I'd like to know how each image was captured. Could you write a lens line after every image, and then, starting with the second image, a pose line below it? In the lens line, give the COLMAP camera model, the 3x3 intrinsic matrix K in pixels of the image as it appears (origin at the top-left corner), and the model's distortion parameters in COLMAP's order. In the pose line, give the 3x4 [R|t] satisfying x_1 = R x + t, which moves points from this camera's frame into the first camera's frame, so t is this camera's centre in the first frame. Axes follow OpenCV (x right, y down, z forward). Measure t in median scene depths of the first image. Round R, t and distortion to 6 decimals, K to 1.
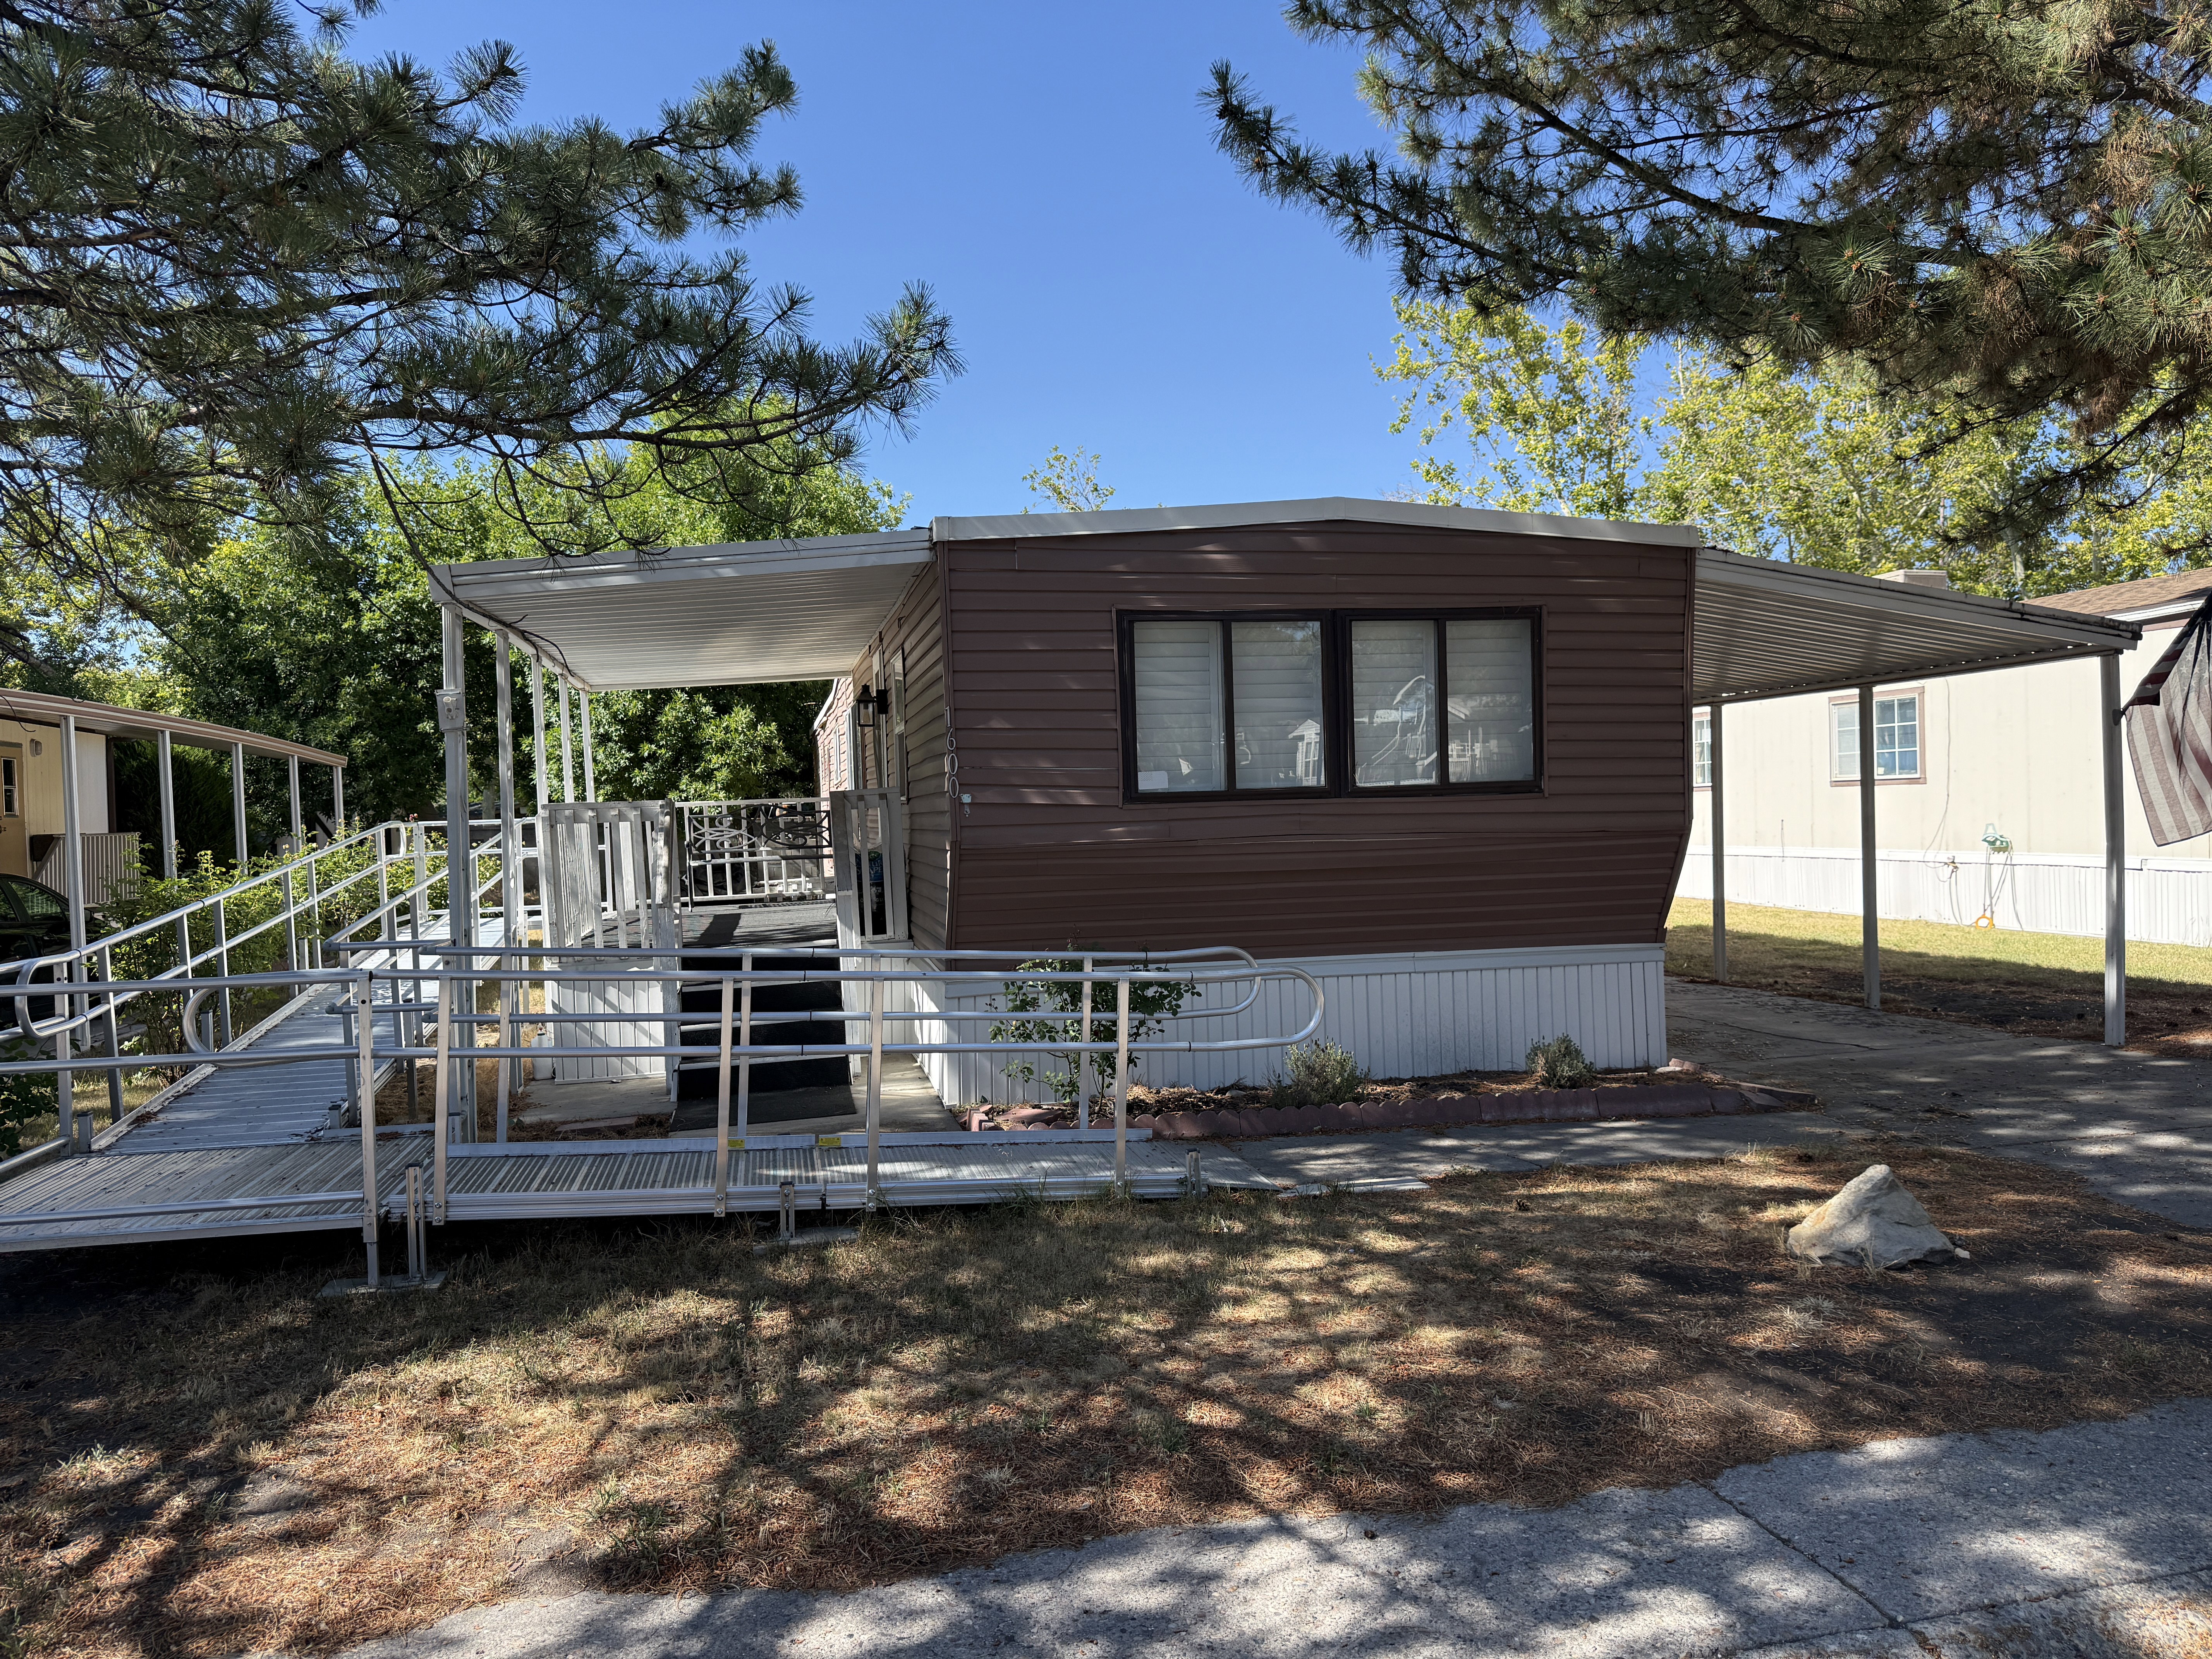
lens RADIAL K [[1560.7, 0, 1105.0], [0, 1560.7, 838.9], [0, 0, 1]] dist [0.001538, -0.002912]
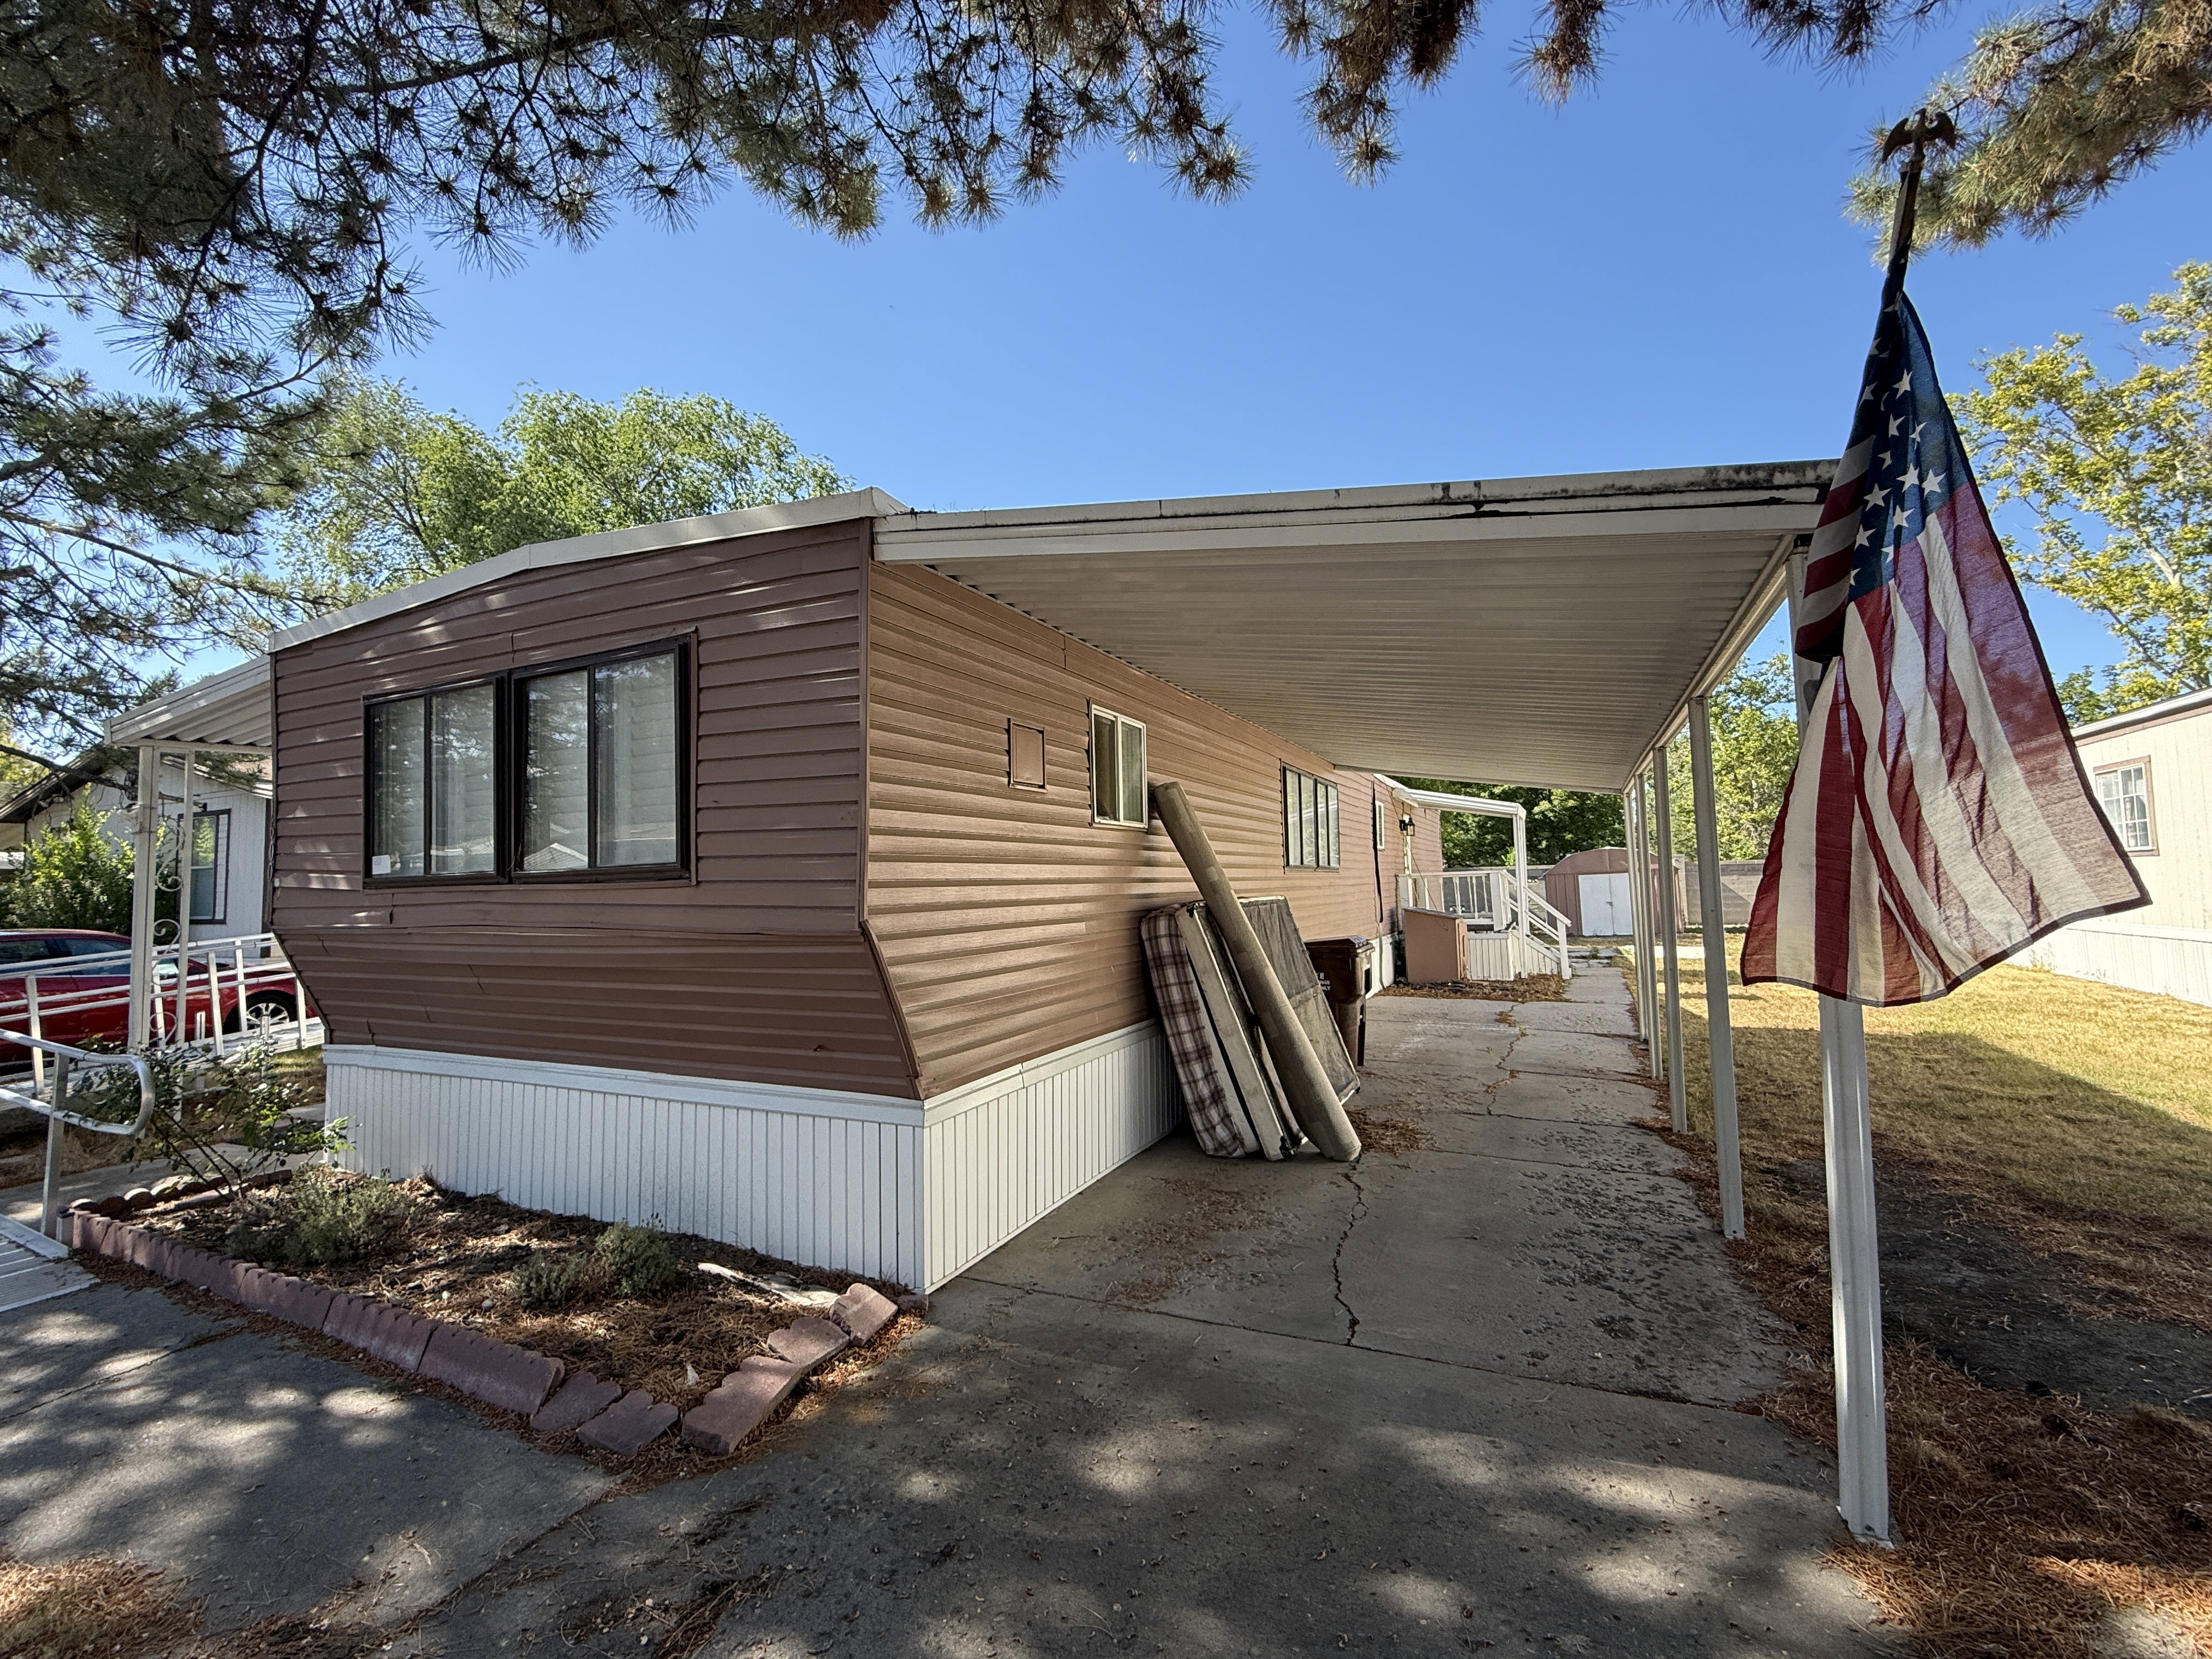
lens RADIAL K [[962.3, 0, 1111.5], [0, 962.3, 822.1], [0, 0, 1]] dist [0.000826, 0.000237]
pose [[0.798008, -0.027042, -0.602040, 0.722016], [-0.009692, 0.998288, -0.057687, -0.032528], [0.602569, 0.051870, 0.796379, 0.753269]]
